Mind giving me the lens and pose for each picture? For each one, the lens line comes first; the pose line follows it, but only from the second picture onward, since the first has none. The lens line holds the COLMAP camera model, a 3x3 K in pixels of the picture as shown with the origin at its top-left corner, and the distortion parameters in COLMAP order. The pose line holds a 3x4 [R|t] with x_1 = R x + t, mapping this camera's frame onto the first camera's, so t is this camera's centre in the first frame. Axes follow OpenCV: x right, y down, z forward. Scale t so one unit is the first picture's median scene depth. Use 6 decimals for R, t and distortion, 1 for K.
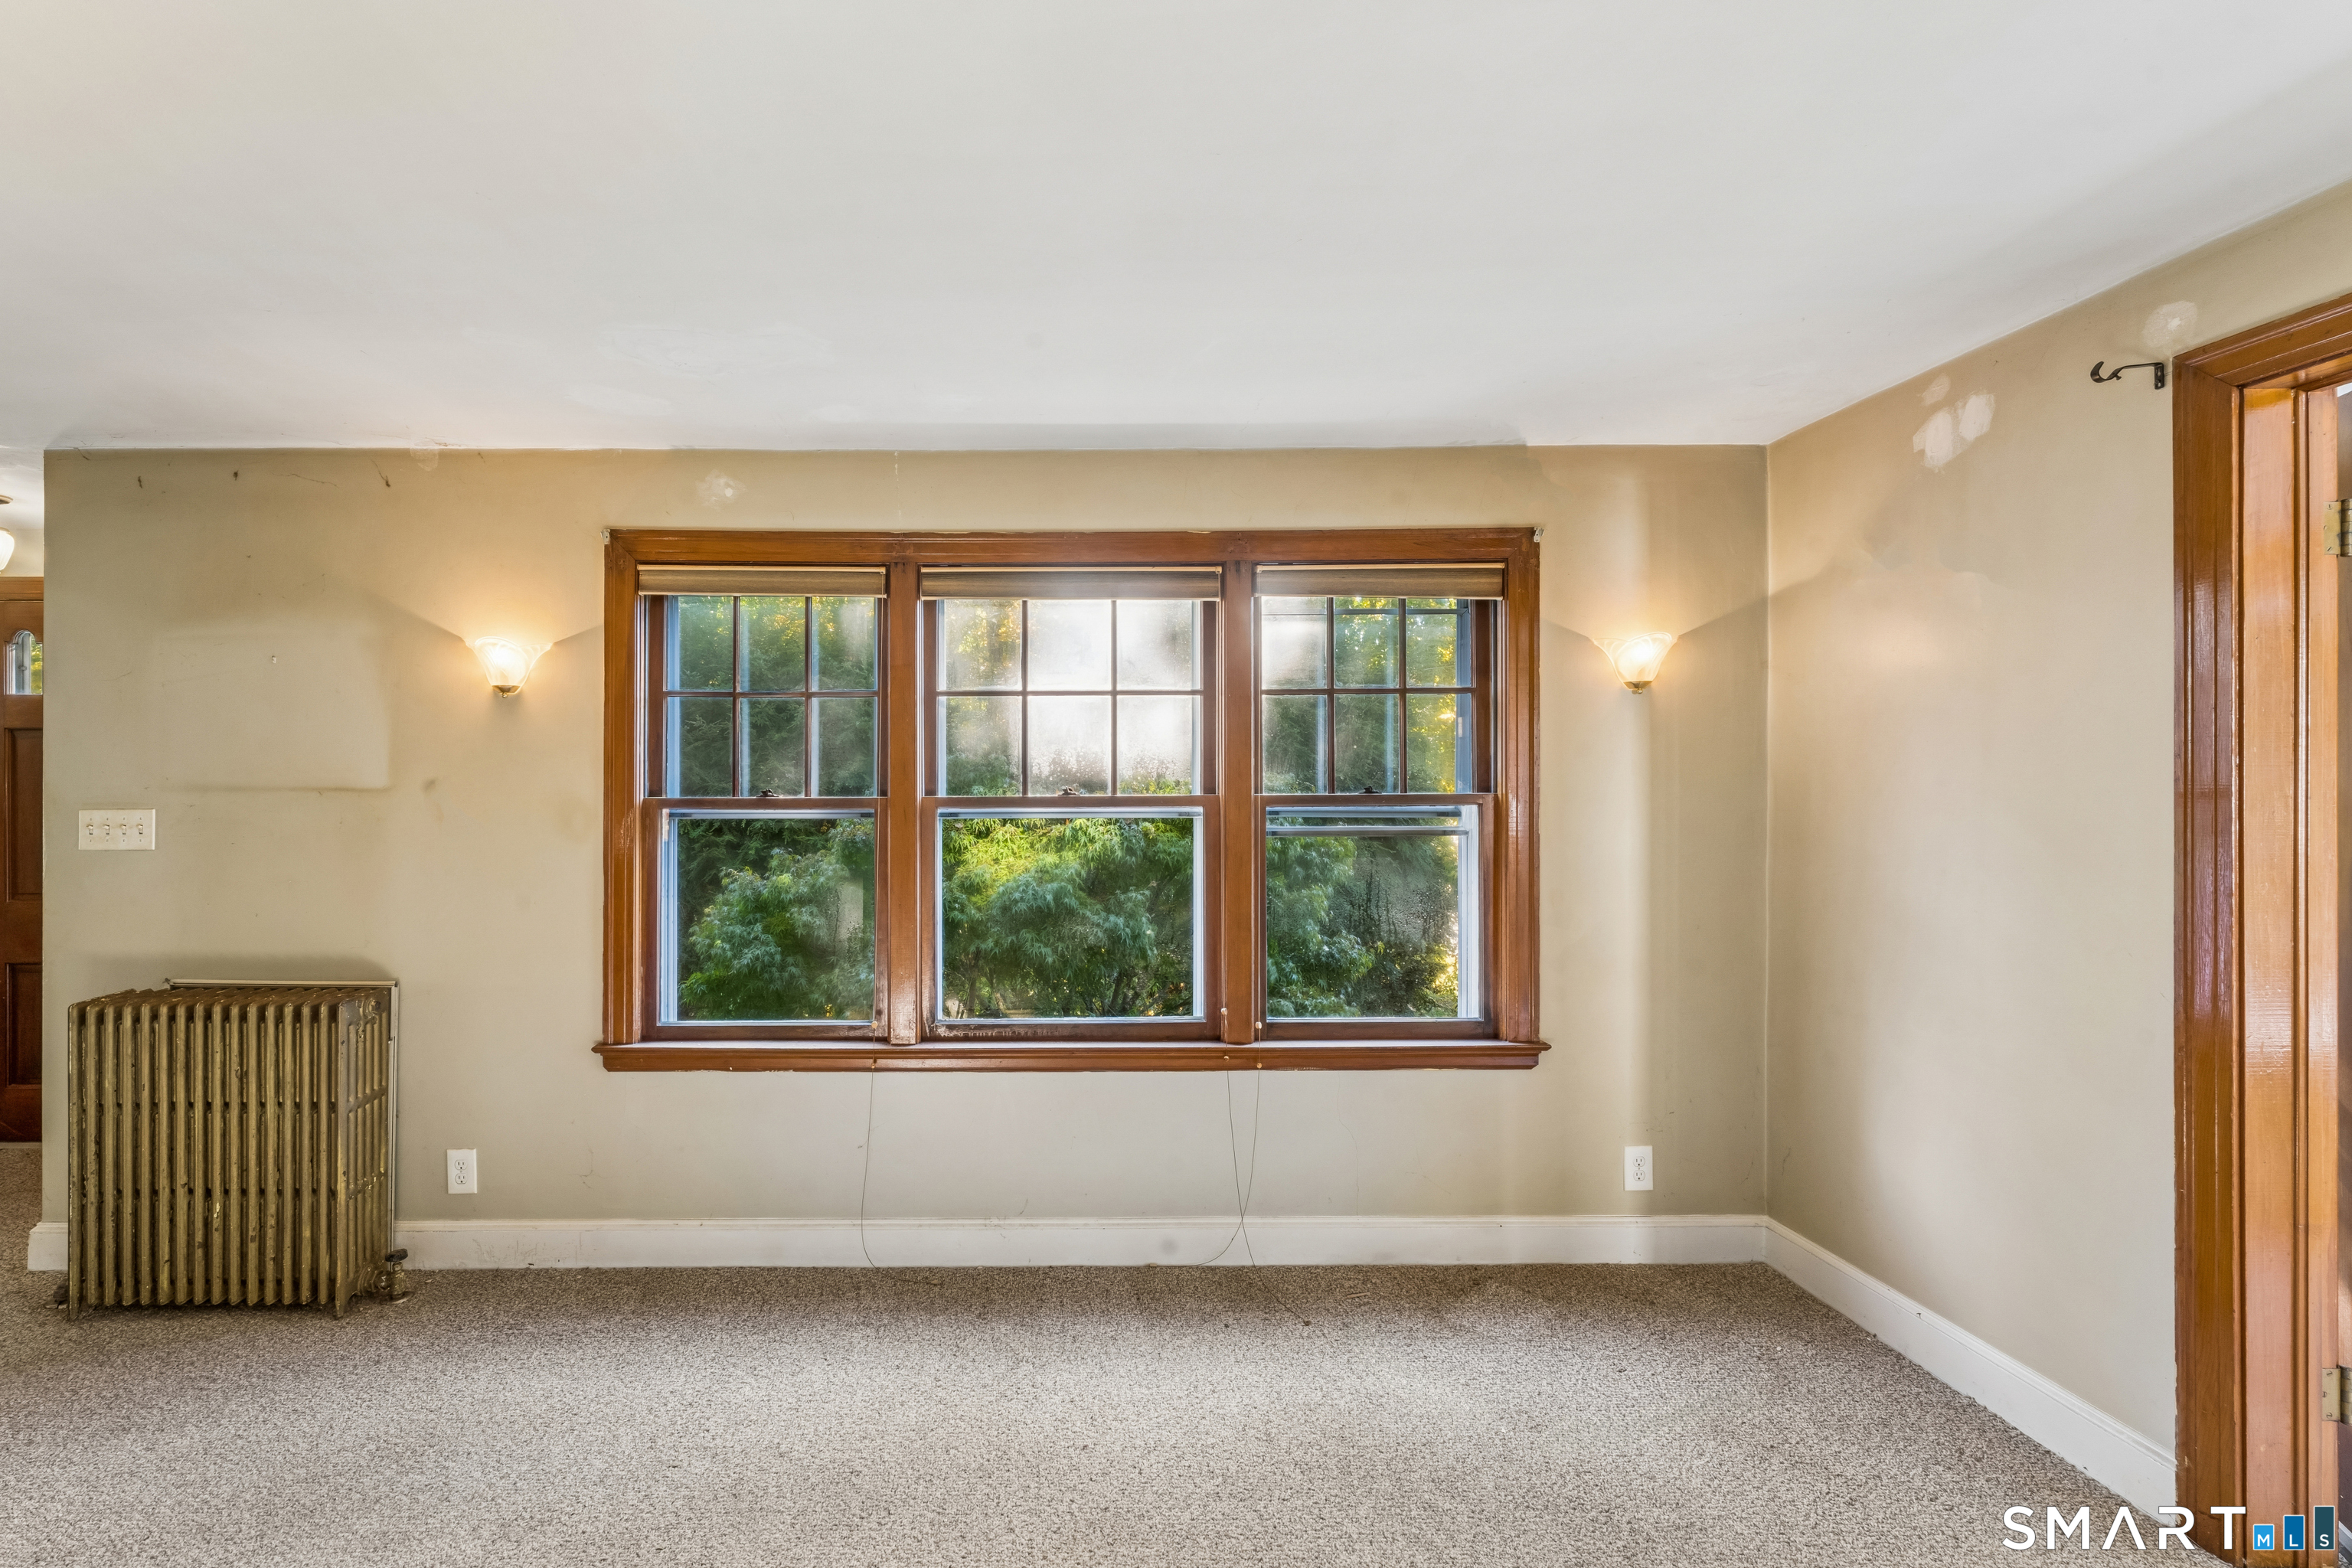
lens RADIAL K [[1019.6, 0, 1011.0], [0, 1019.6, 776.5], [0, 0, 1]] dist [0.017241, -0.000505]
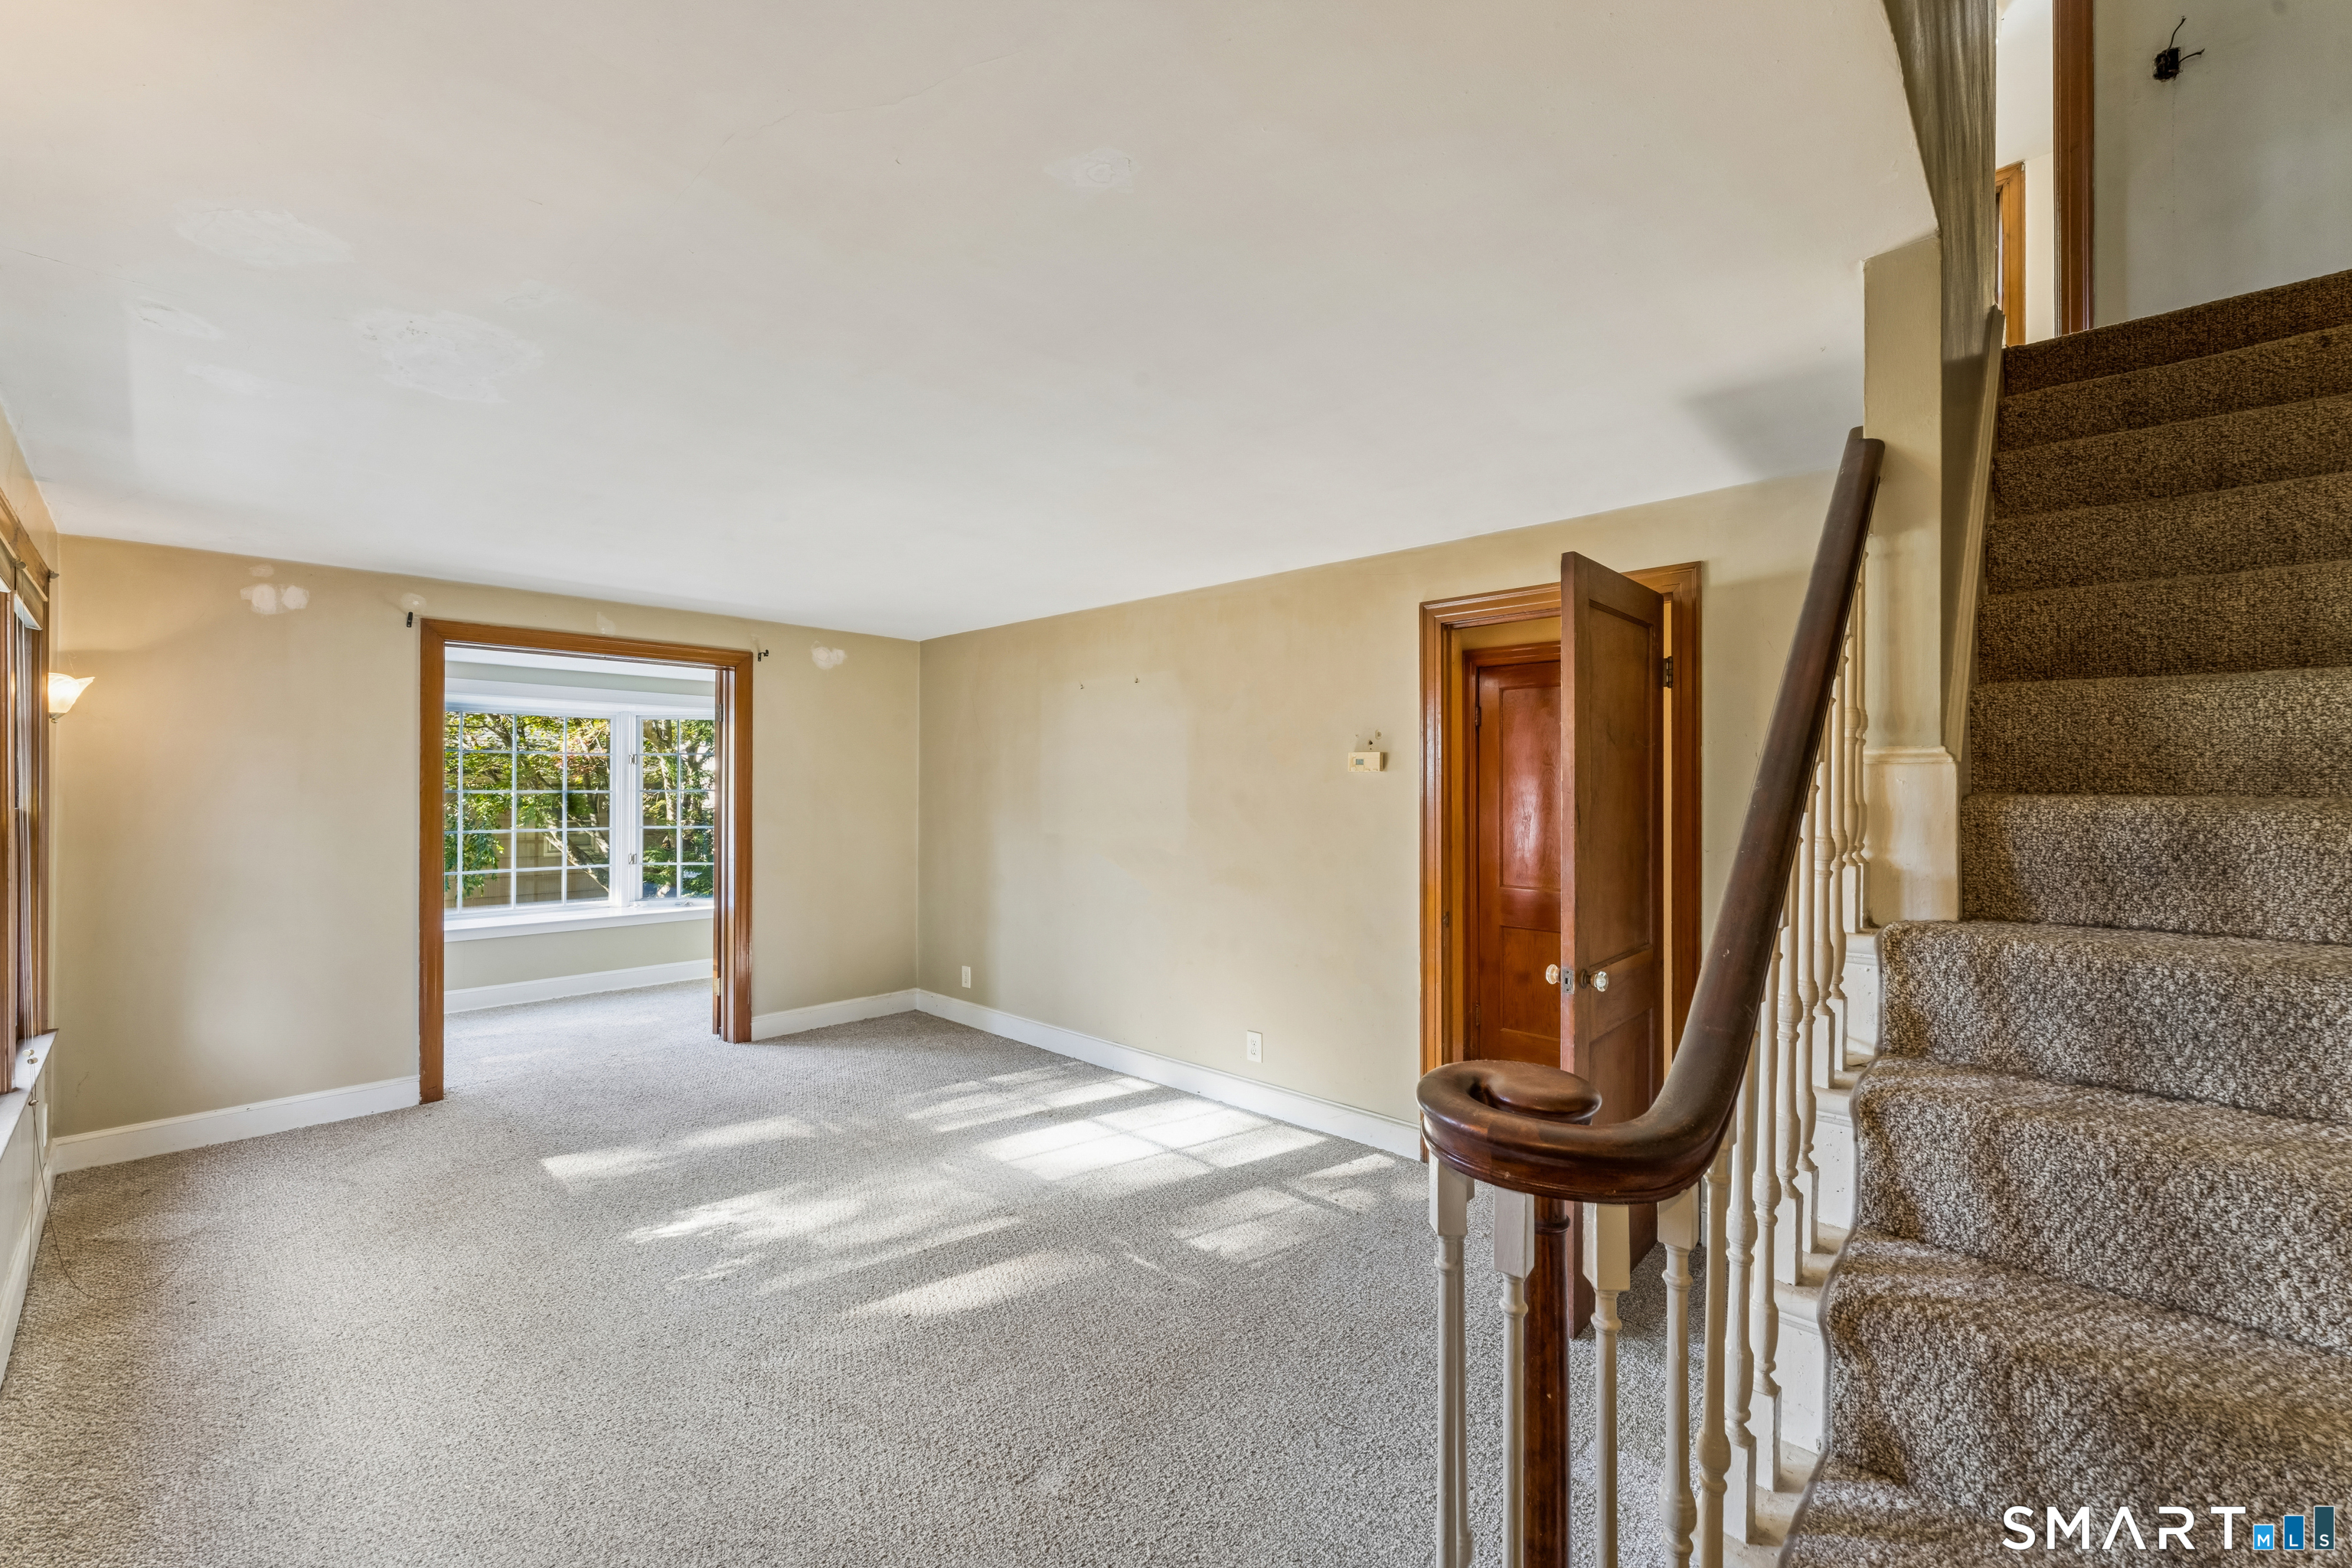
lens RADIAL K [[959.2, 0, 1190.0], [0, 959.2, 784.5], [0, 0, 1]] dist [0.001282, -0.000095]
pose [[-0.729310, 0.006083, 0.684156, -1.162144], [0.004437, 0.999981, -0.004161, 0.000706], [-0.684169, 0.000002, -0.729323, 0.956450]]
